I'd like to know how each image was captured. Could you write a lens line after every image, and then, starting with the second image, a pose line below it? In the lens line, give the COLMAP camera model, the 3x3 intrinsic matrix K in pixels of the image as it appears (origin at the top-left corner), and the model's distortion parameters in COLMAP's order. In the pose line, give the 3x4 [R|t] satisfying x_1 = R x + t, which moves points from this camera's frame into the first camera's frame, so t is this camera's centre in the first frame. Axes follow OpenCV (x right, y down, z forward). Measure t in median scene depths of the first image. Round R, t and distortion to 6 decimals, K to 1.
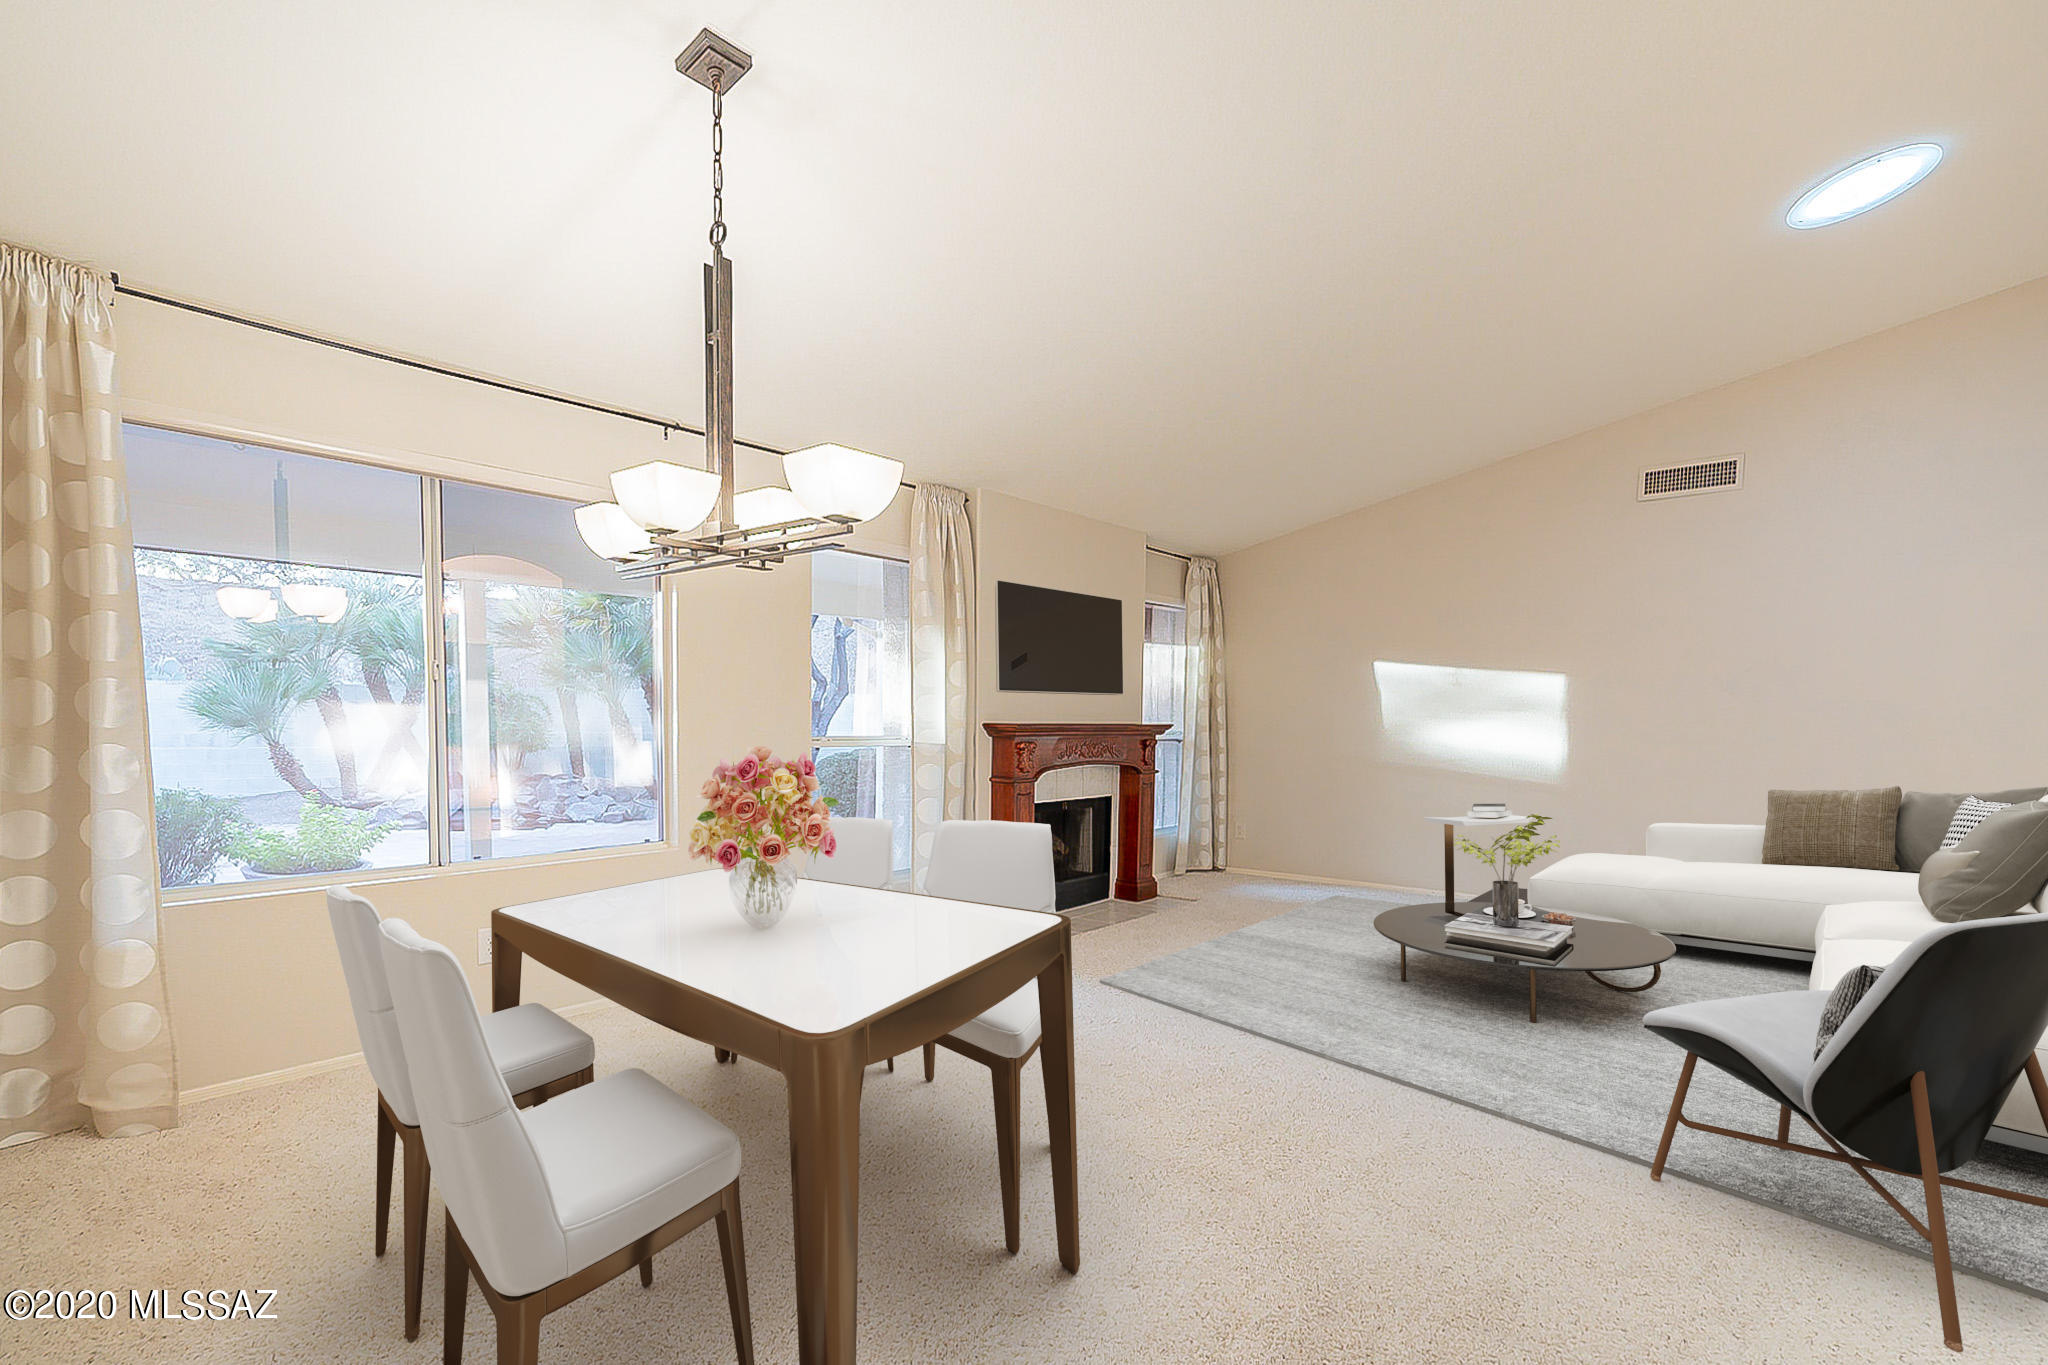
lens RADIAL K [[960.3, 0, 997.1], [0, 960.3, 771.9], [0, 0, 1]] dist [-0.000219, 0.000160]
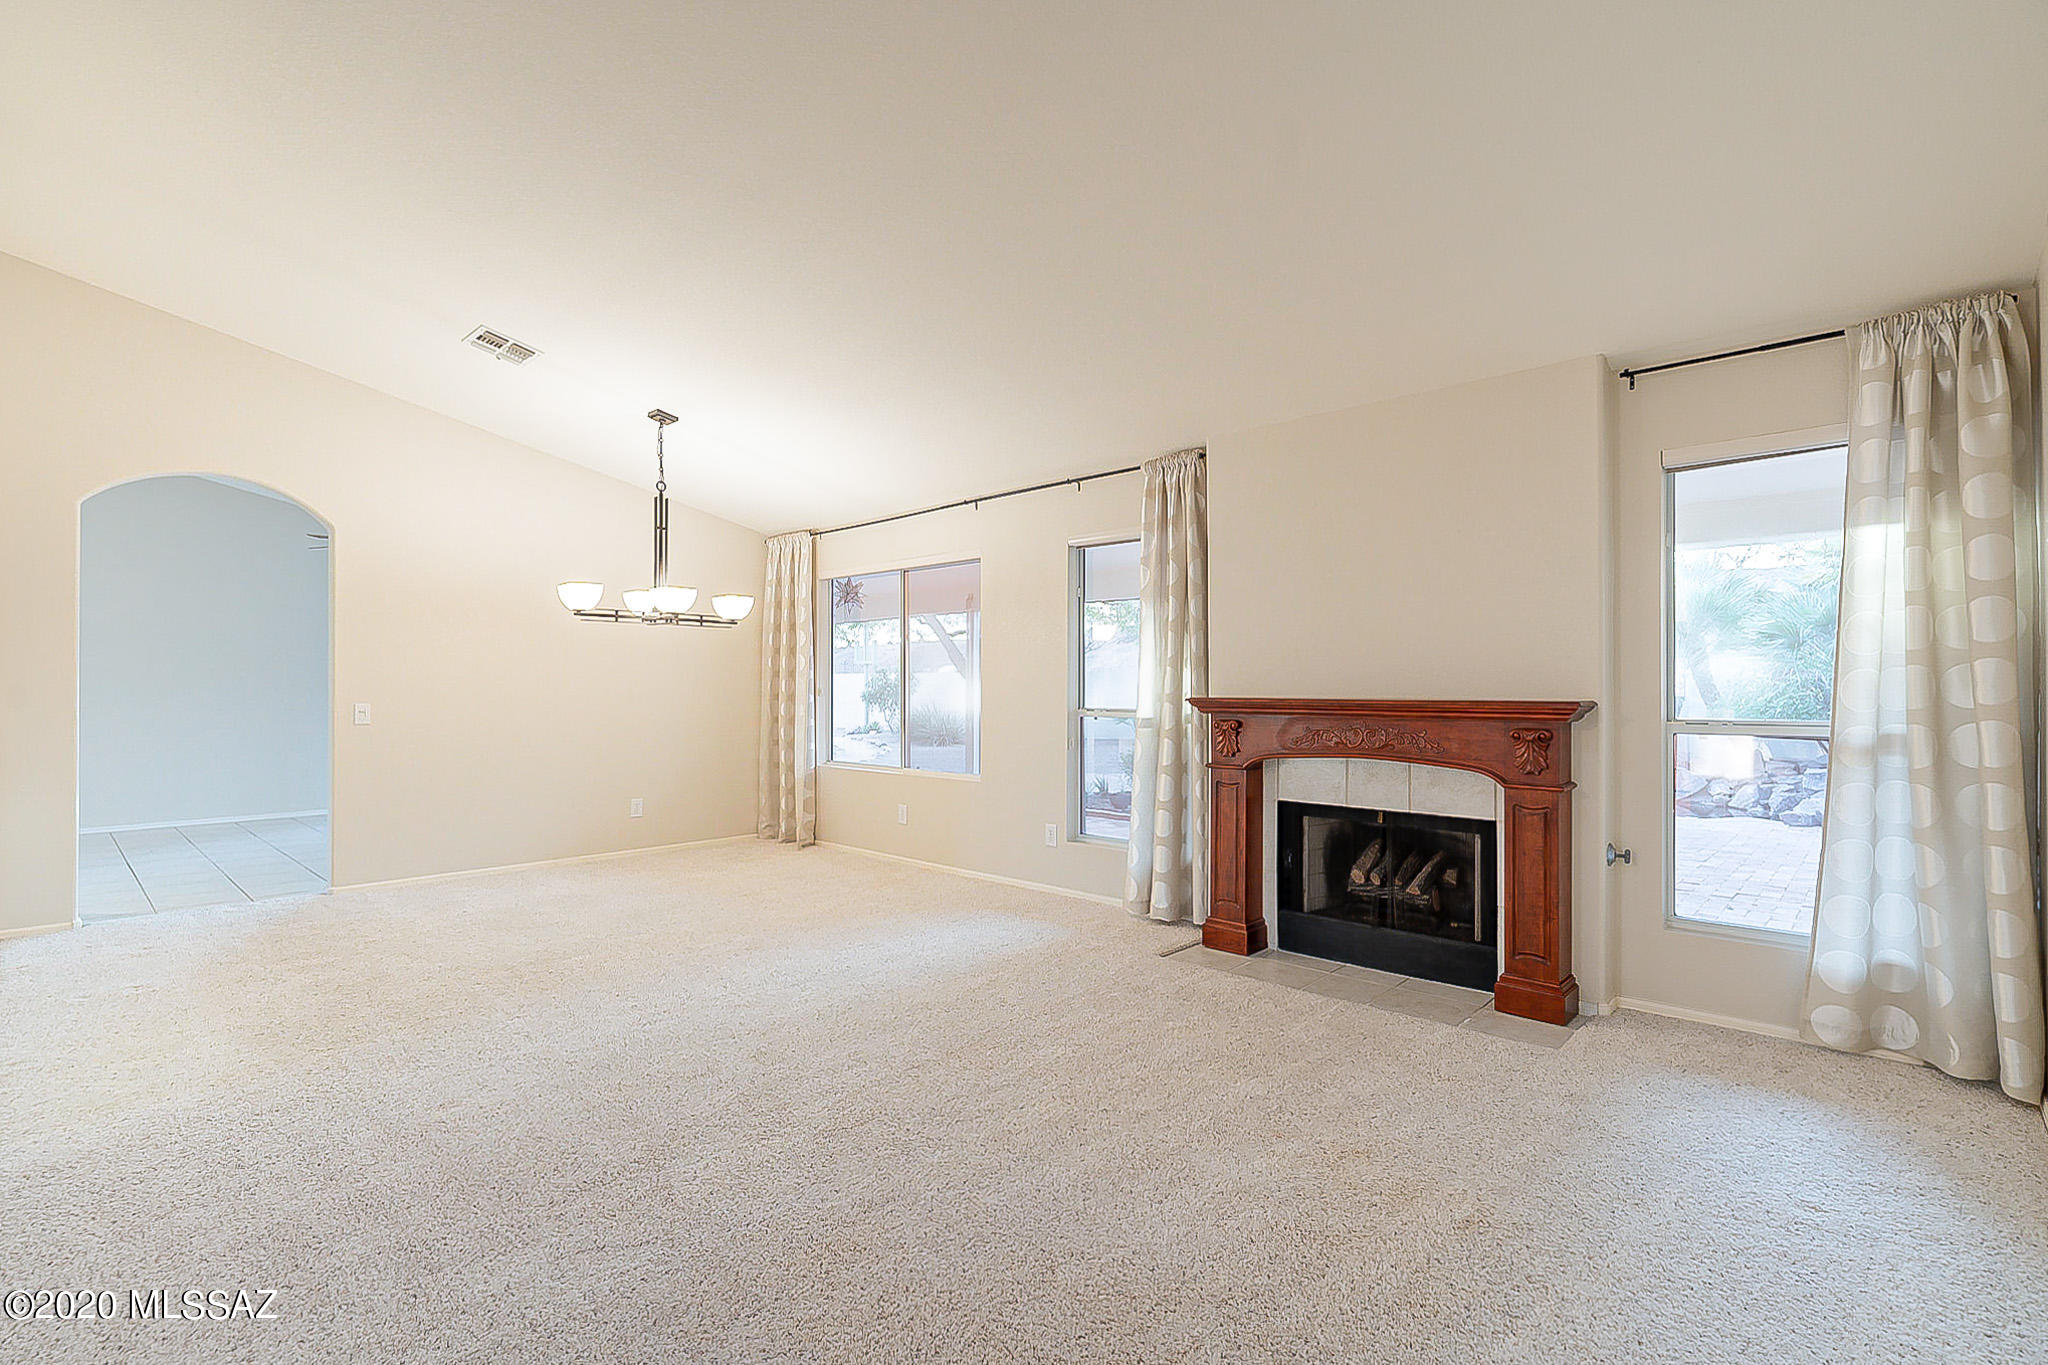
lens RADIAL K [[957.6, 0, 1024.0], [0, 957.6, 682.5], [0, 0, 1]] dist [0.001072, 0.000523]
pose [[-0.046509, -0.017673, -0.998762, 0.655459], [-0.063069, 0.997901, -0.014721, -0.030328], [0.996925, 0.062306, -0.047526, 0.652022]]
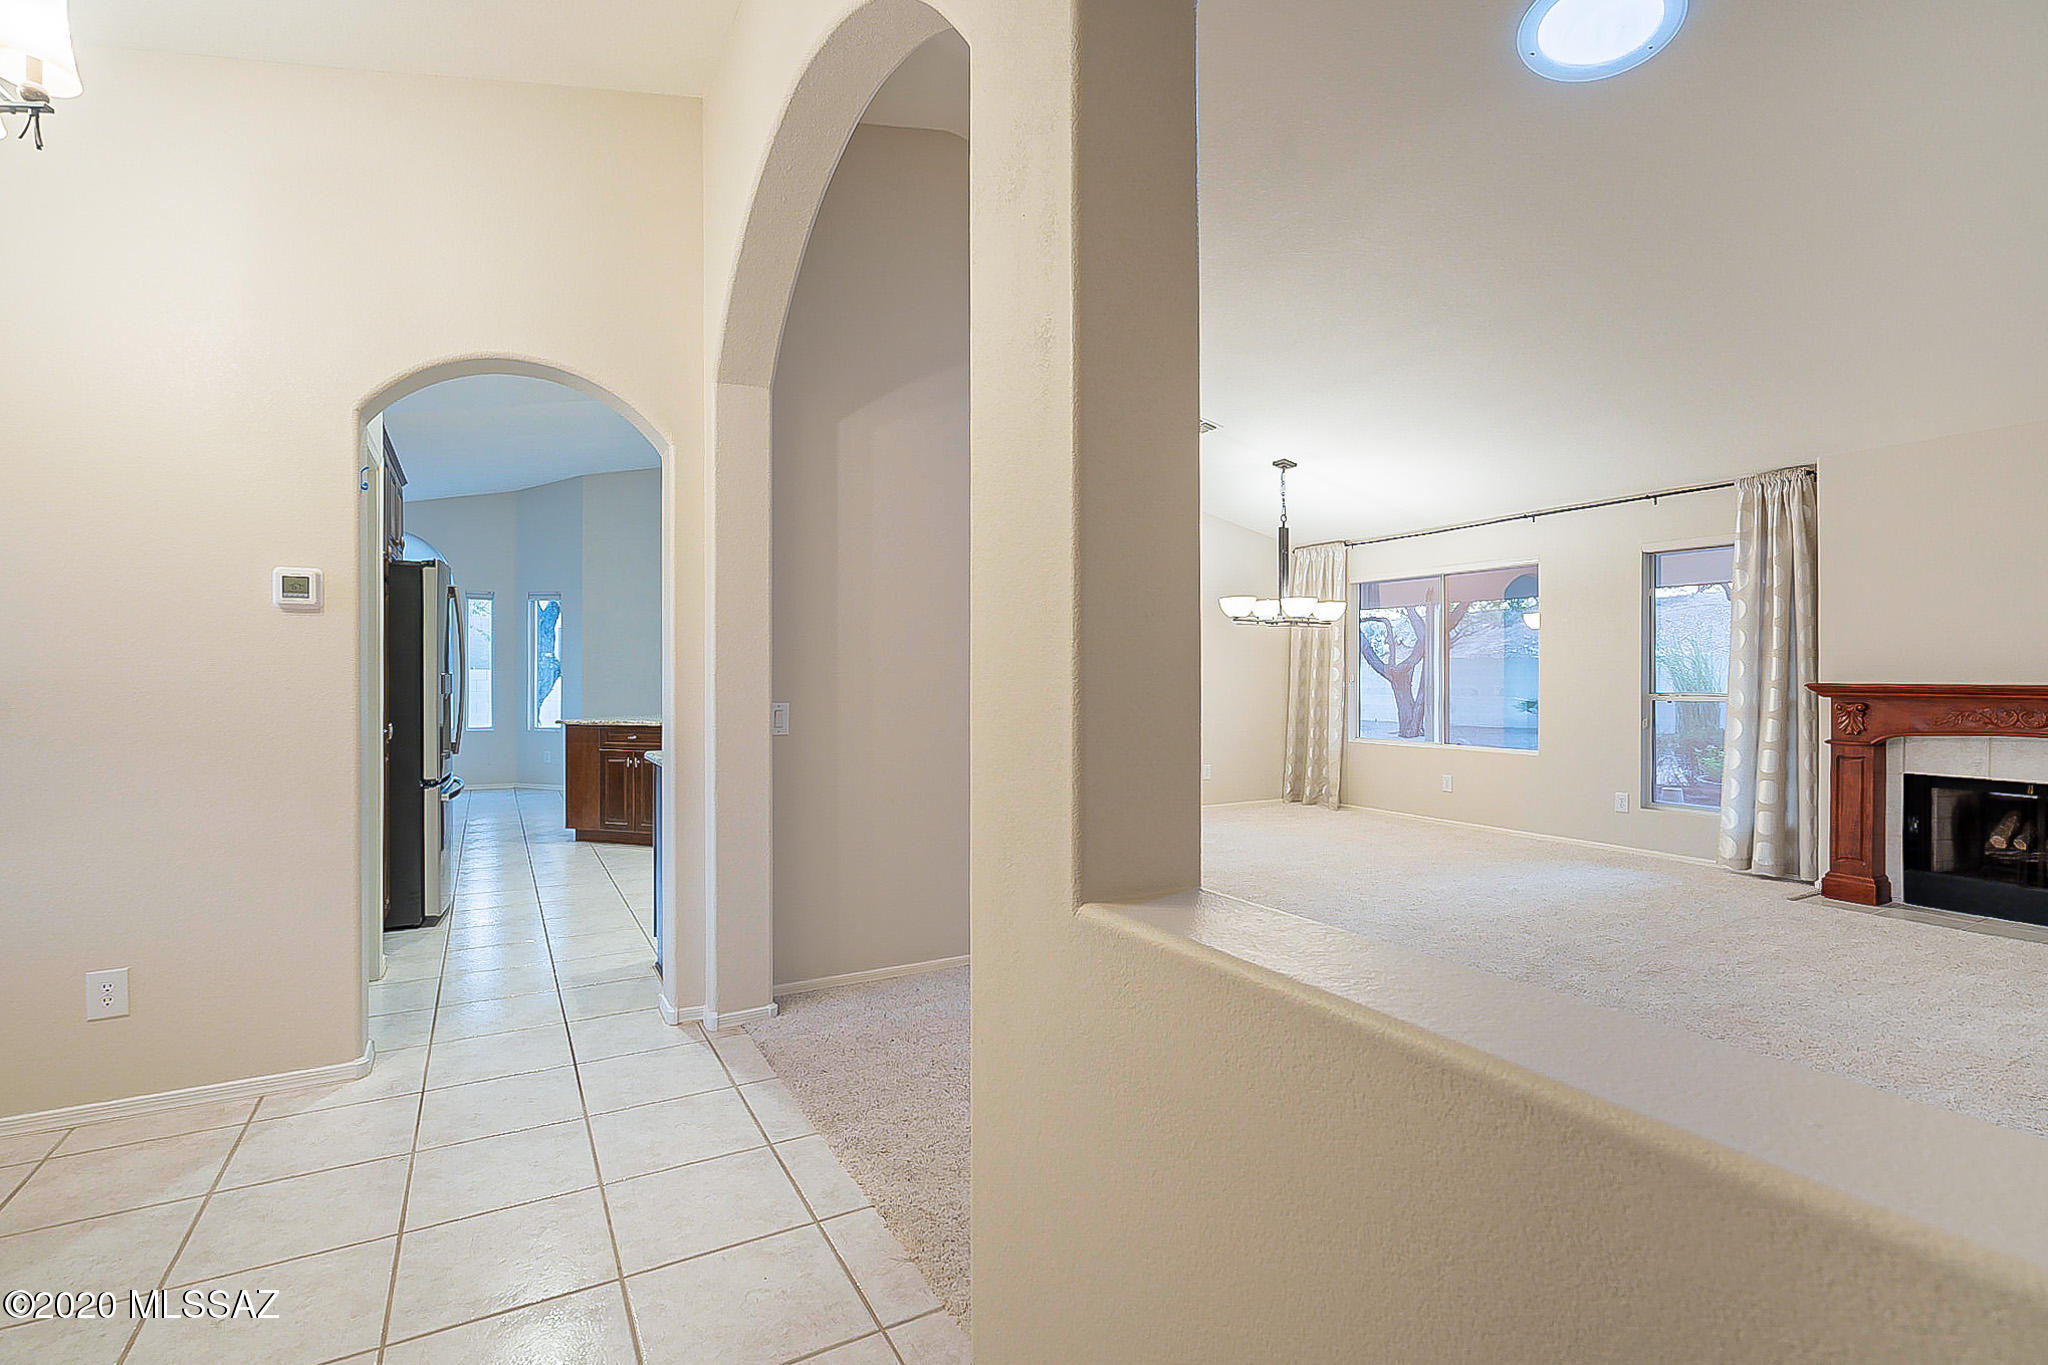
lens RADIAL K [[966.2, 0, 1023.6], [0, 966.2, 675.9], [0, 0, 1]] dist [0.000107, 0.000267]
pose [[-0.335294, -0.008338, -0.942077, 0.925623], [-0.060709, 0.998074, 0.012774, -0.015231], [0.940155, 0.061476, -0.335155, 0.409921]]
